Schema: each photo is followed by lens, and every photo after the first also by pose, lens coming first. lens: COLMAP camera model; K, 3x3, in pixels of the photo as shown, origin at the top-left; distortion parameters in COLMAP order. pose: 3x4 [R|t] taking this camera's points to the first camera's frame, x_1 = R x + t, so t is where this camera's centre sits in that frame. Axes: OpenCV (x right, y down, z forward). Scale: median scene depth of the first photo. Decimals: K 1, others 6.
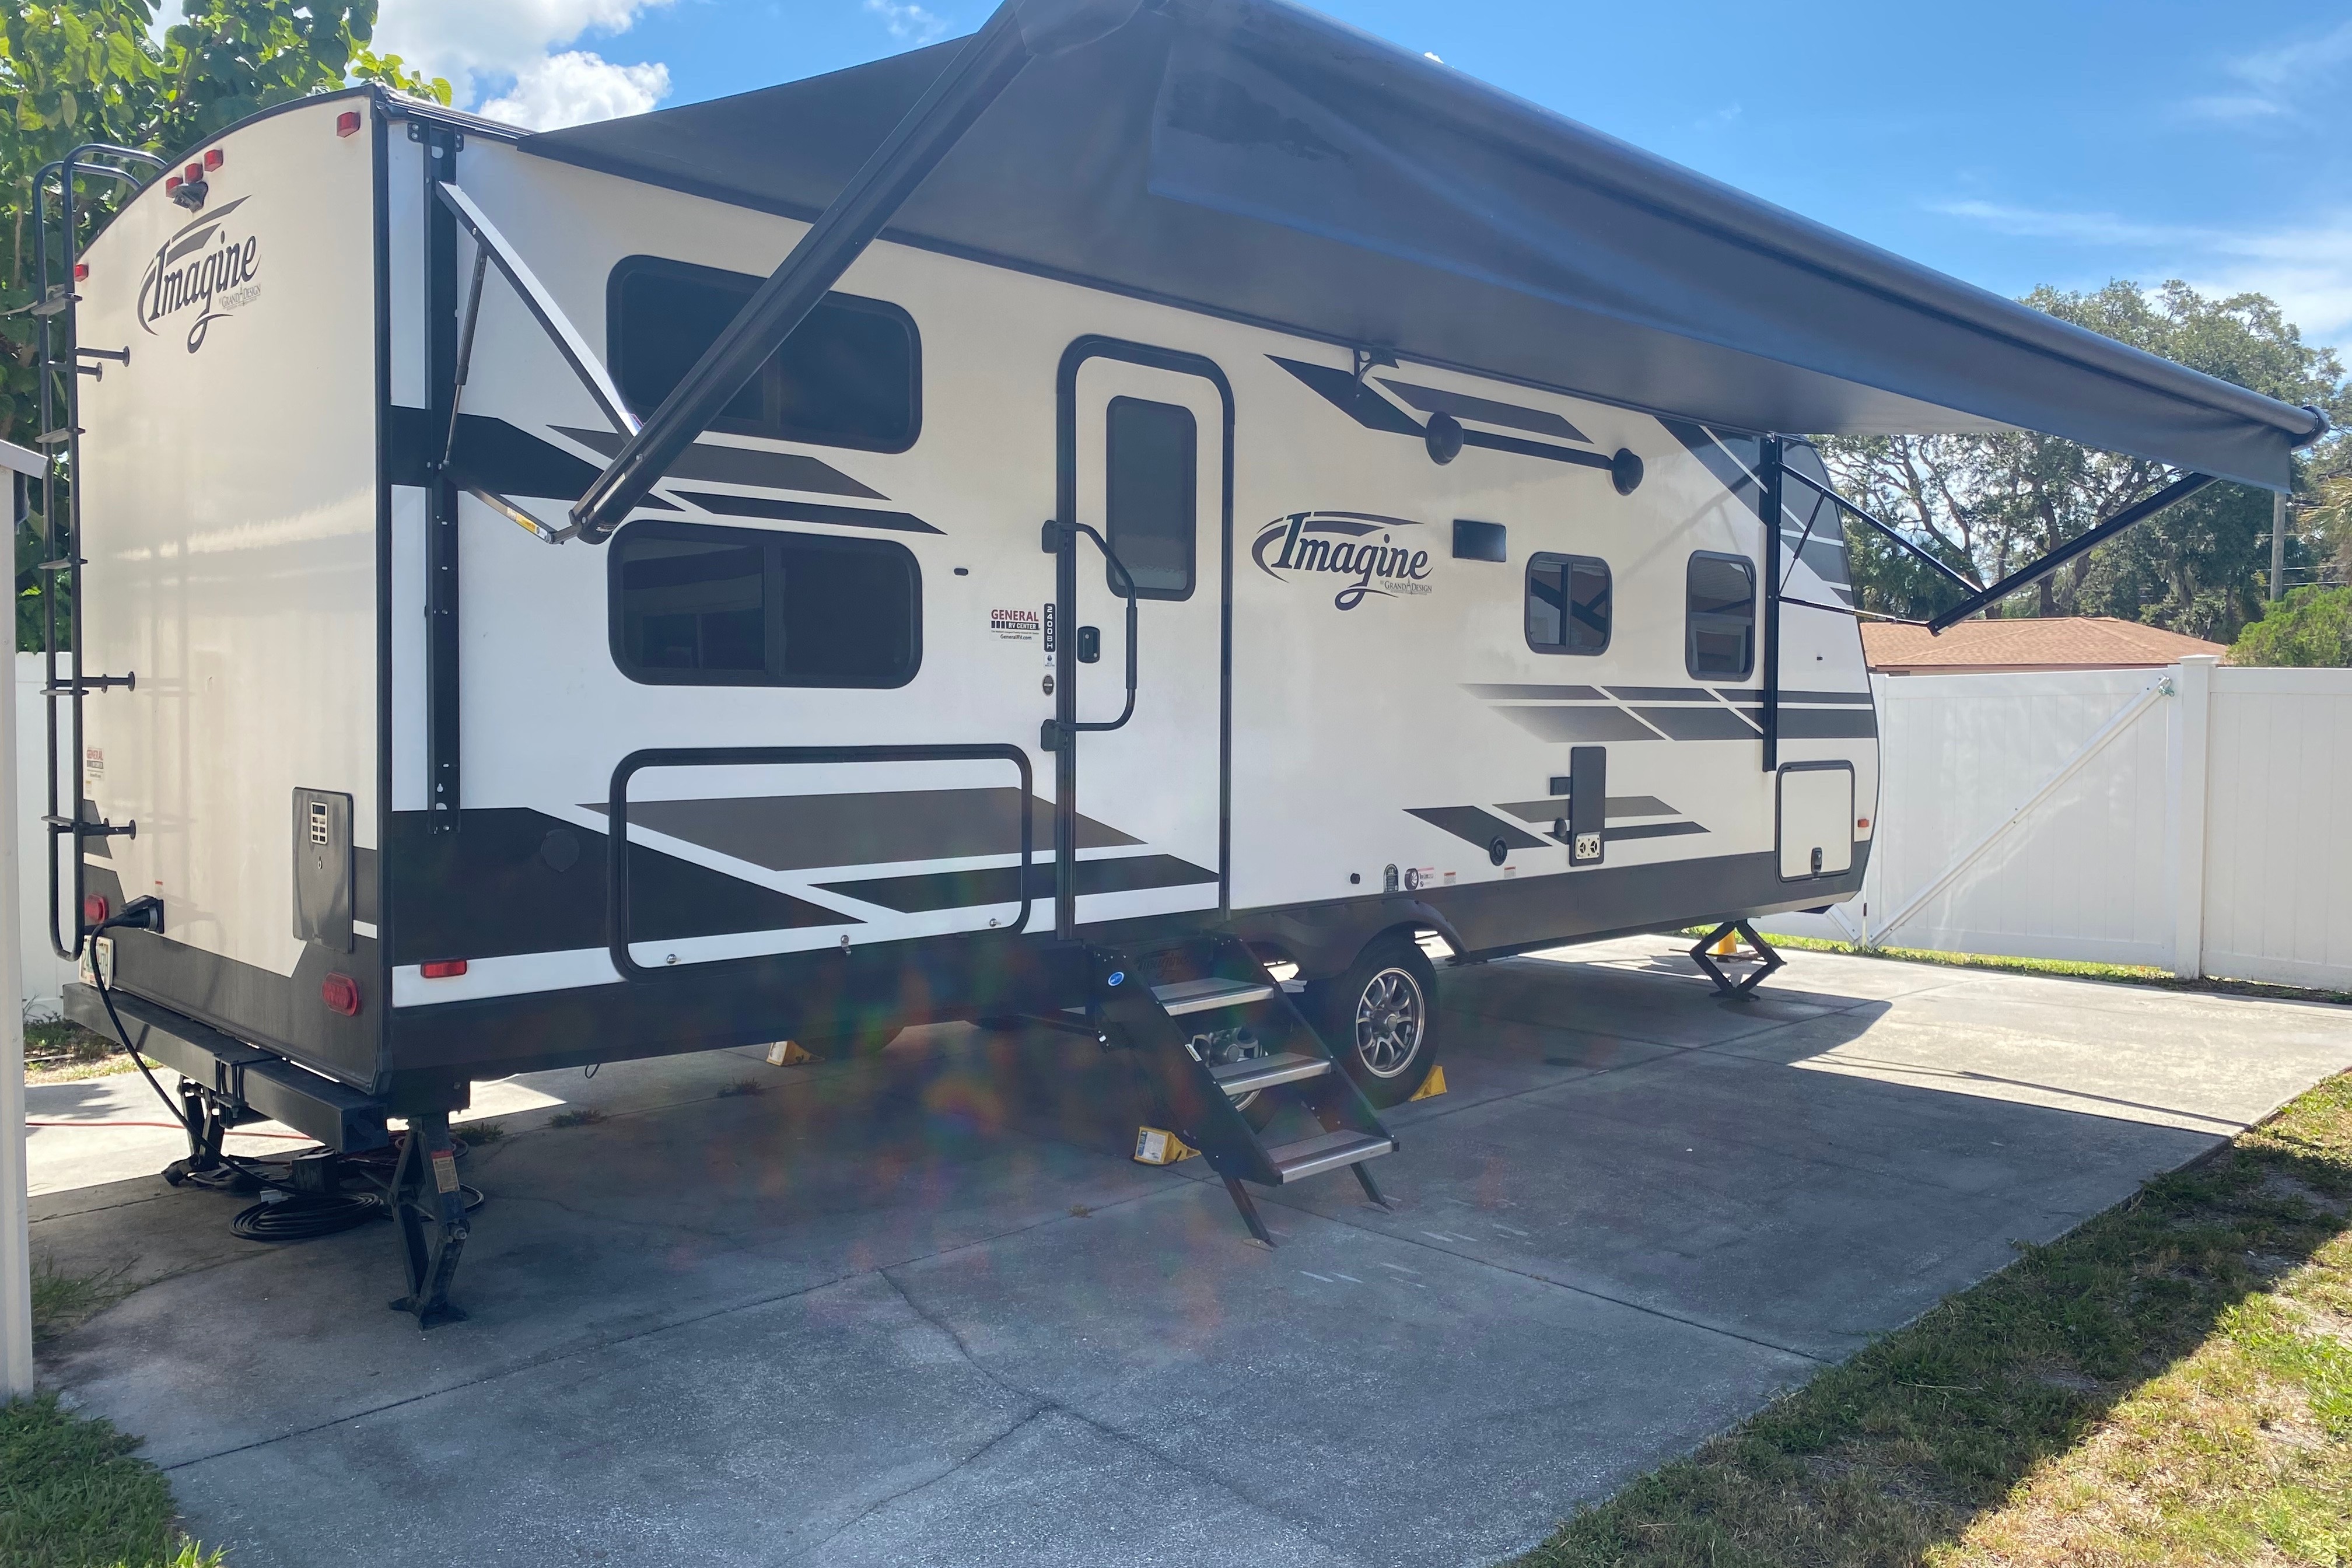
lens RADIAL K [[1832.6, 0, 1168.6], [0, 1832.6, 780.8], [0, 0, 1]] dist [0.029426, -0.022342]
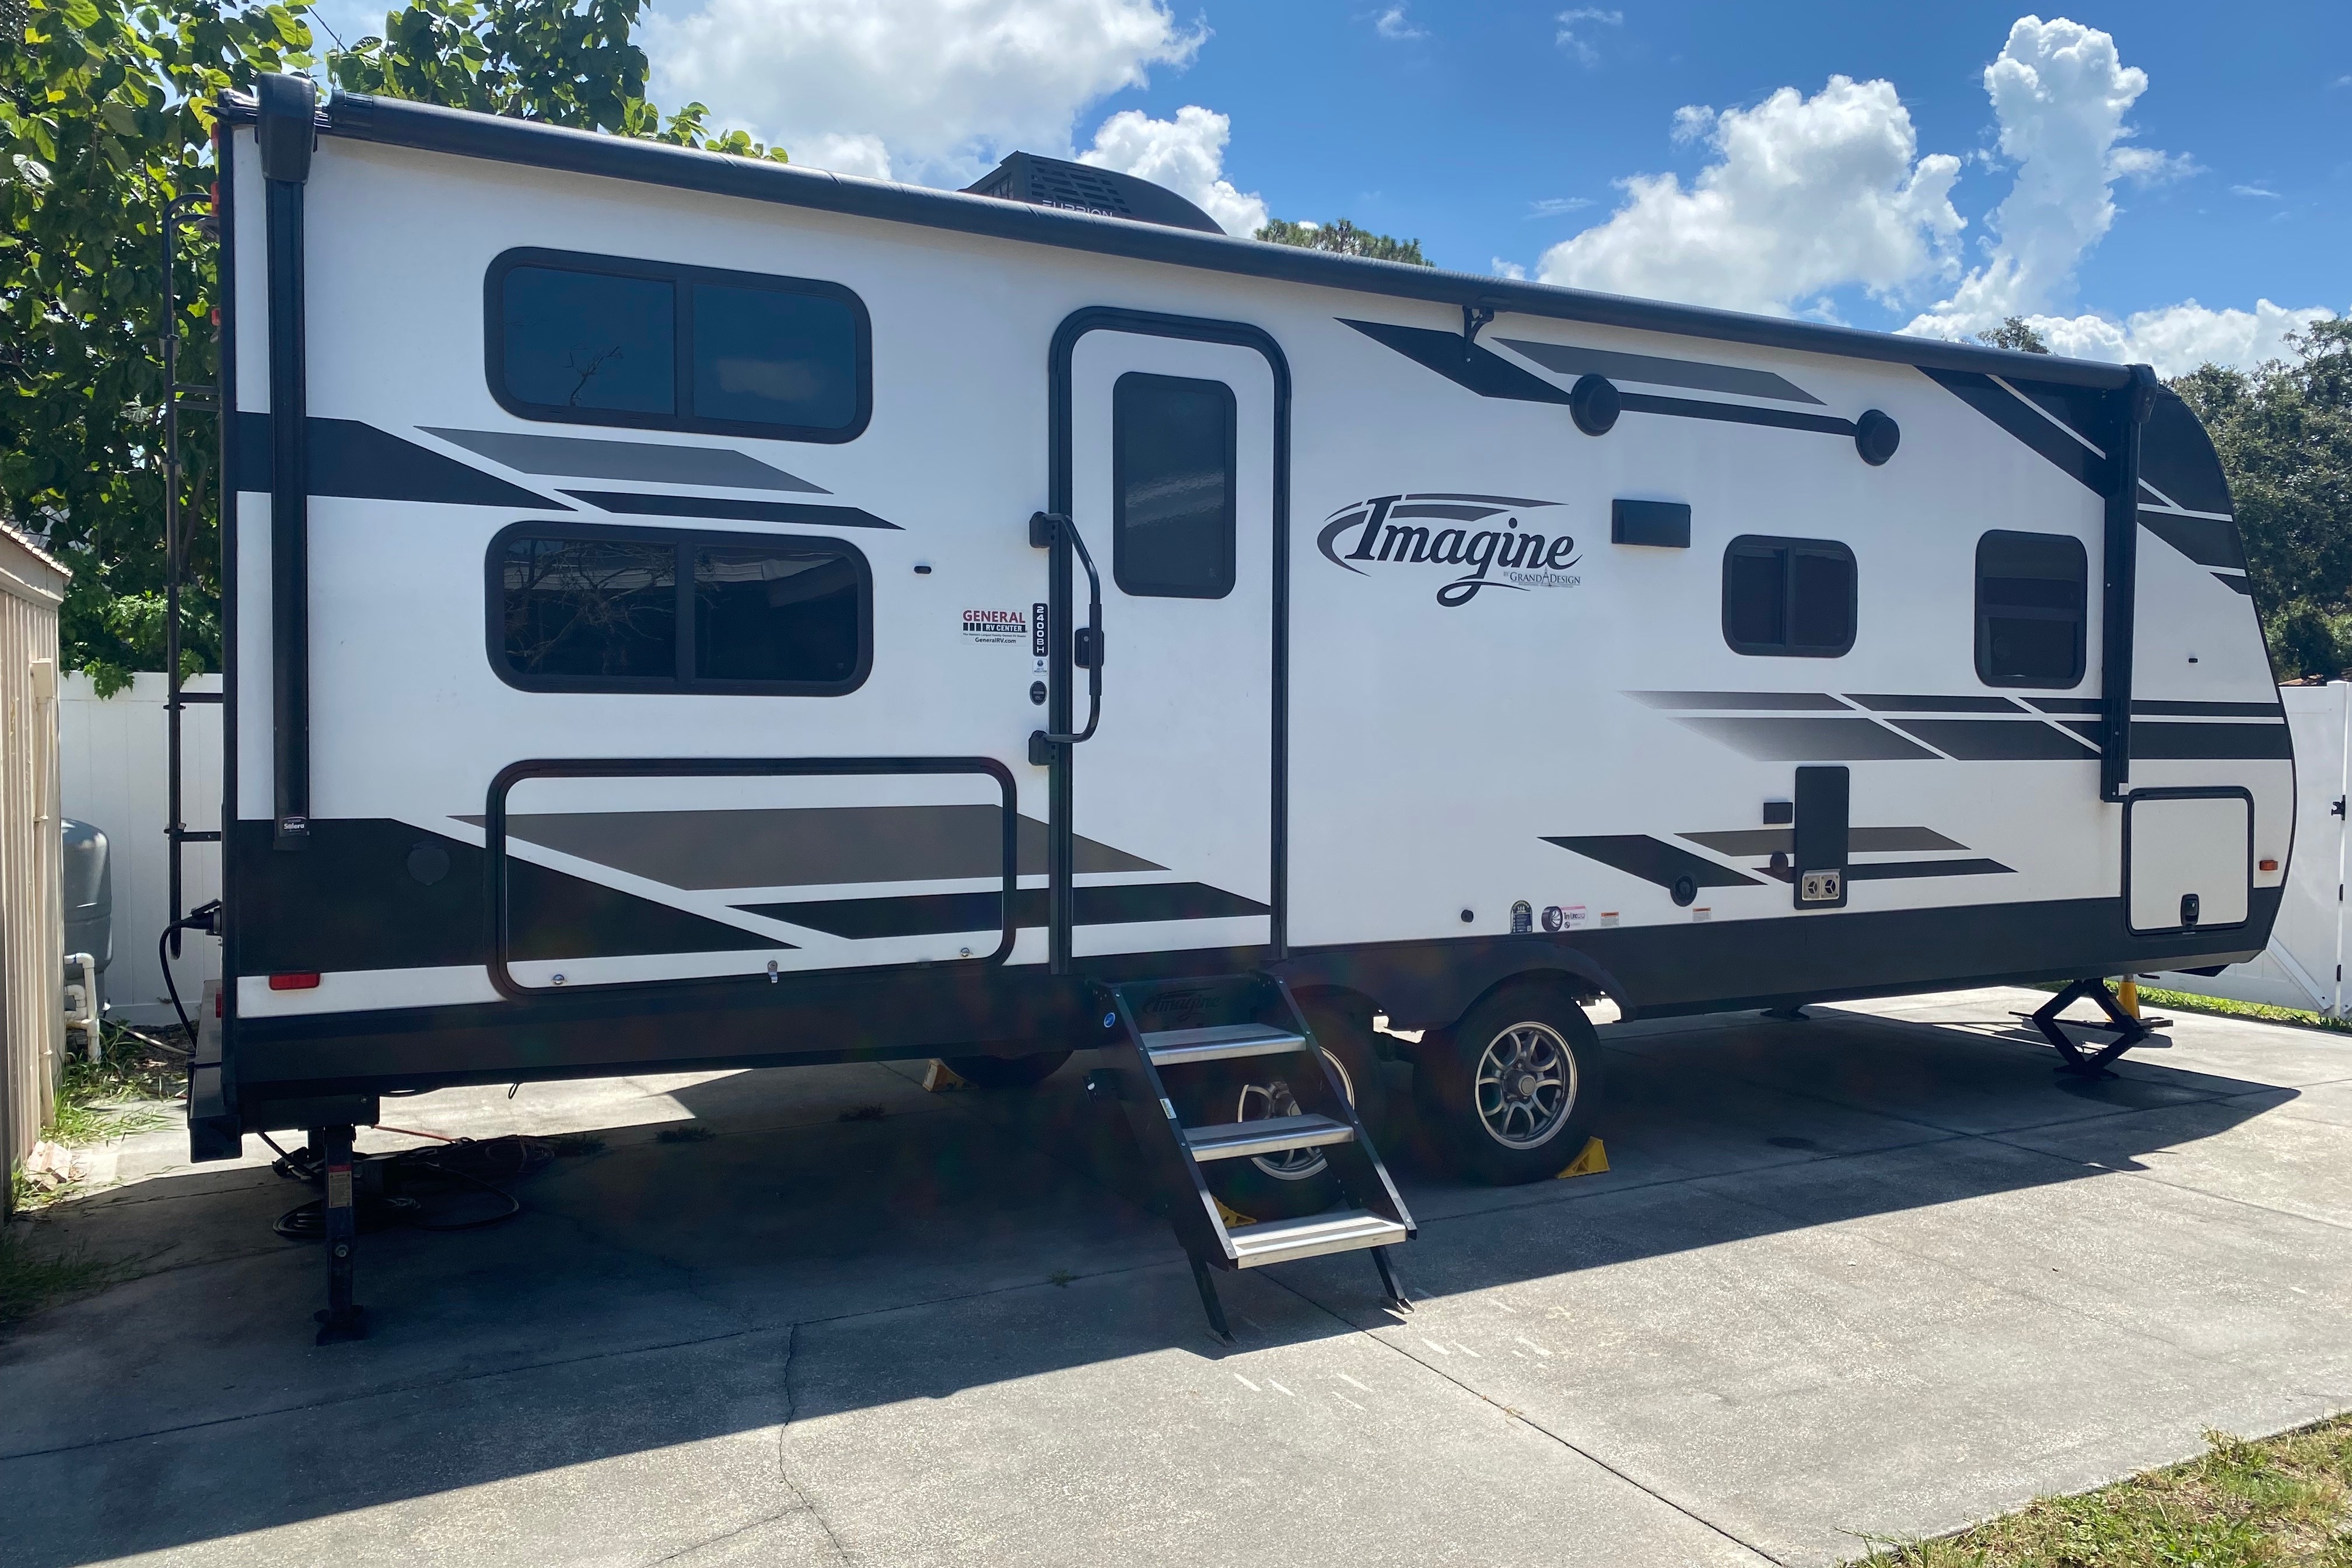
lens RADIAL K [[1832.6, 0, 1167.0], [0, 1832.6, 779.6], [0, 0, 1]] dist [0.029426, -0.022342]
pose [[0.954750, 0.006595, -0.297336, 0.234122], [-0.010738, 0.999867, -0.012301, 0.001123], [0.297215, 0.014937, 0.954694, 0.134593]]
